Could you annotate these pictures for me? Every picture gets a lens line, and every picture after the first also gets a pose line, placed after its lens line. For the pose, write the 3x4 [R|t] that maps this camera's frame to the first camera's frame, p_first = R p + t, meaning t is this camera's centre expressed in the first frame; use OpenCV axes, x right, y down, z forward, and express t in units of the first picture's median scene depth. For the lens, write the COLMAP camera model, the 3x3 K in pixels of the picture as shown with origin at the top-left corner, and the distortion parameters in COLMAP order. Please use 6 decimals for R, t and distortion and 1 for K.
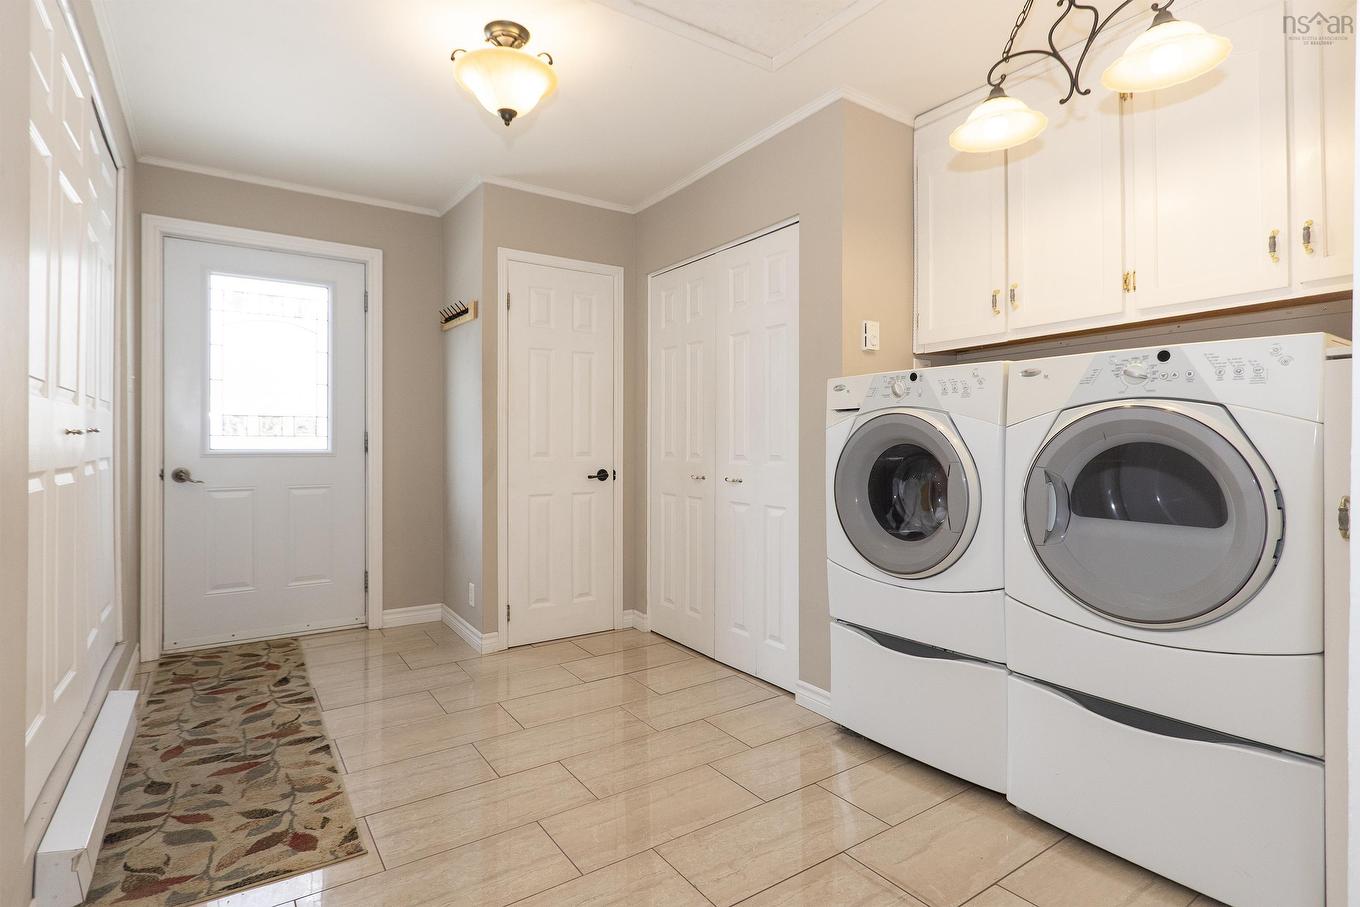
lens RADIAL K [[684.8, 0, 679.6], [0, 684.8, 440.6], [0, 0, 1]] dist [0.004869, 0.000777]
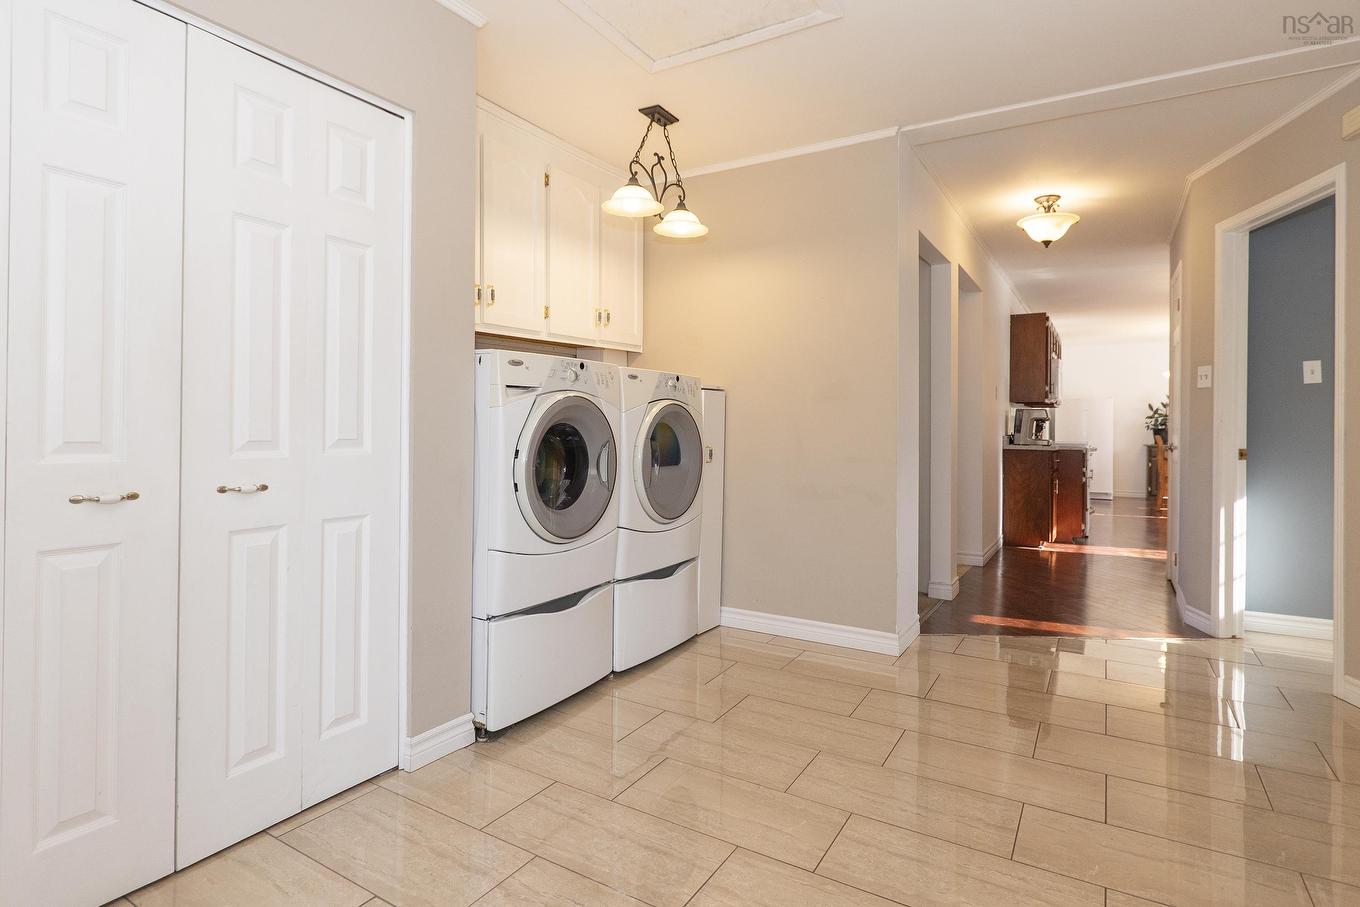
lens RADIAL K [[662.2, 0, 719.4], [0, 662.2, 426.6], [0, 0, 1]] dist [-0.000882, 0.000043]
pose [[-0.440756, -0.002682, 0.897623, -0.787632], [-0.015832, 0.999863, -0.004786, 0.013954], [-0.897487, -0.016321, -0.440738, 1.312232]]
